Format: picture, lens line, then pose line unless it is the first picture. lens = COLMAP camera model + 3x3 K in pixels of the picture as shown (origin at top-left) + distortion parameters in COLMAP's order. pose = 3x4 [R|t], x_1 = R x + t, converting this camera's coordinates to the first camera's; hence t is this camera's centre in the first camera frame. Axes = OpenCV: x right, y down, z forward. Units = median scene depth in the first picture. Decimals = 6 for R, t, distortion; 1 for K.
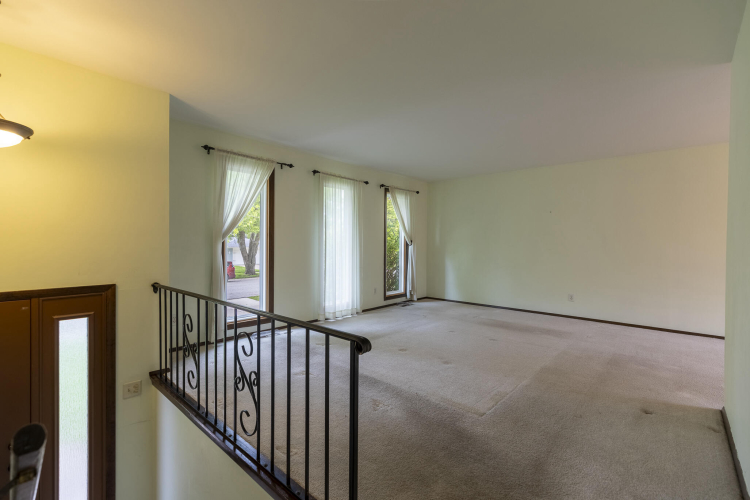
lens RADIAL K [[339.2, 0, 375.0], [0, 339.2, 243.8], [0, 0, 1]] dist [-0.000769, 0.000050]
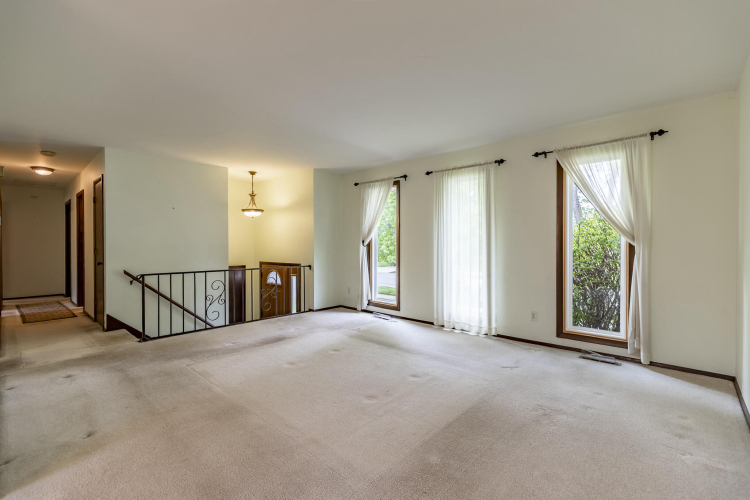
lens RADIAL K [[337.4, 0, 382.1], [0, 337.4, 248.2], [0, 0, 1]] dist [-0.000880, -0.000693]
pose [[-0.003720, -0.001896, -0.999991, 1.454201], [-0.003229, 0.999993, -0.001884, 0.019560], [0.999988, 0.003221, -0.003726, 1.540881]]
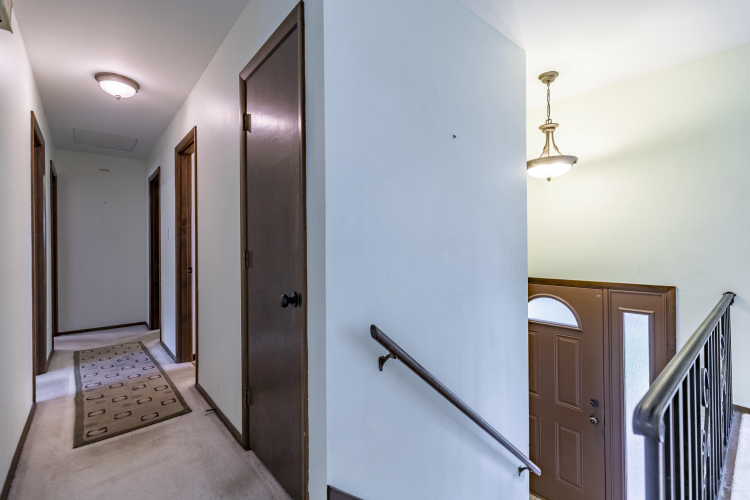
lens RADIAL K [[332.8, 0, 375.0], [0, 332.8, 250.0], [0, 0, 1]] dist [0.001635, 0.000102]
pose [[-0.131789, -0.002574, -0.991274, 0.242758], [-0.001480, 0.999996, -0.002400, 0.023668], [0.991277, 0.001151, -0.131792, 0.305705]]
